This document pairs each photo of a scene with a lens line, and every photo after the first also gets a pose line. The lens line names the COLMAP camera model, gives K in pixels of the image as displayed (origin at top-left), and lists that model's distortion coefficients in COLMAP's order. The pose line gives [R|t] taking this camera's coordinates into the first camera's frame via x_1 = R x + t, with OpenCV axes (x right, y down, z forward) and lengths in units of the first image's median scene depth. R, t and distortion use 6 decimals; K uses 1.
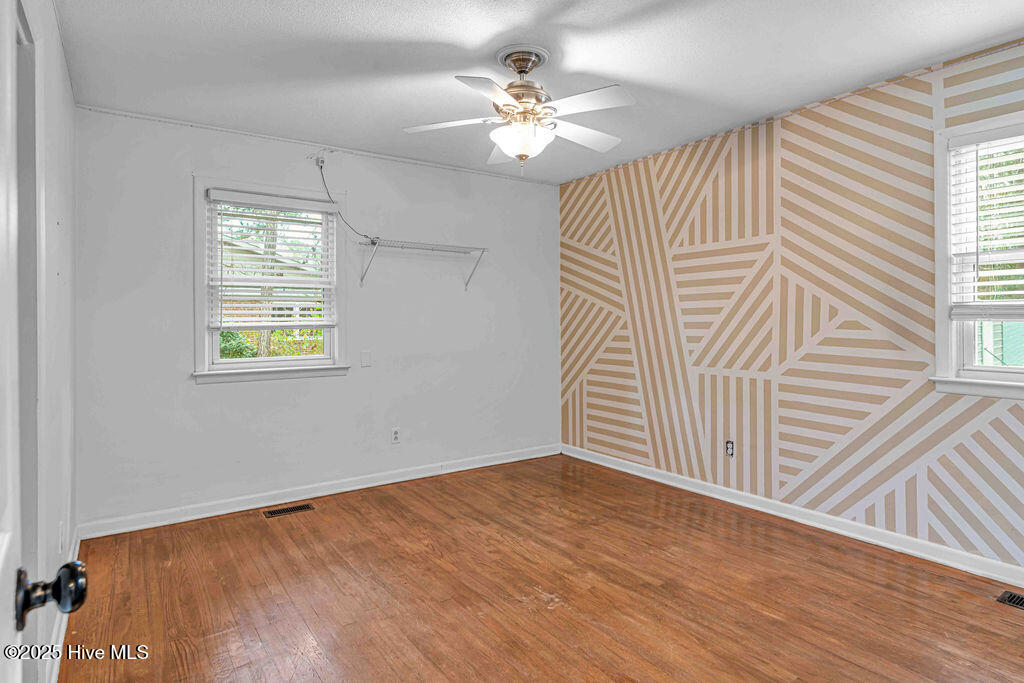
lens RADIAL K [[560.6, 0, 522.4], [0, 560.6, 325.4], [0, 0, 1]] dist [0.000123, 0.000351]
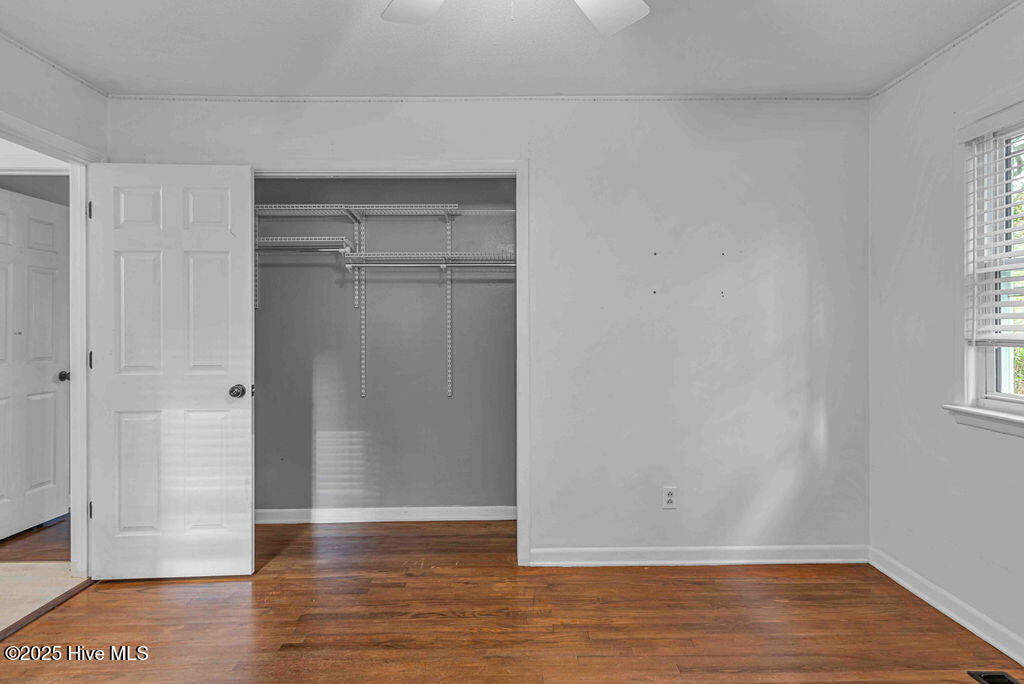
lens RADIAL K [[560.6, 0, 522.4], [0, 560.6, 325.9], [0, 0, 1]] dist [0.000123, 0.000351]
pose [[-0.559007, 0.007090, -0.829132, 0.351891], [-0.002002, 0.999949, 0.009900, -0.023812], [0.829160, 0.007194, -0.558965, 1.184067]]
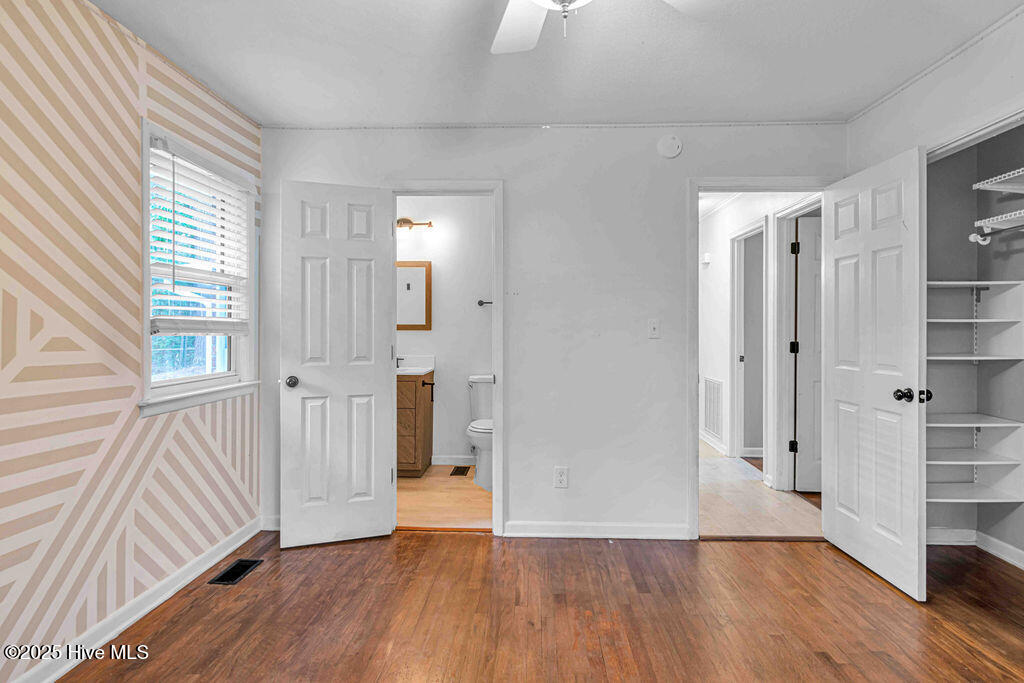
lens RADIAL K [[560.6, 0, 522.4], [0, 560.6, 325.4], [0, 0, 1]] dist [0.000123, 0.000351]
pose [[-0.804933, 0.006977, 0.593325, -0.242515], [0.010006, 0.999948, 0.001817, -0.019638], [-0.593282, 0.007400, -0.804961, 1.328869]]
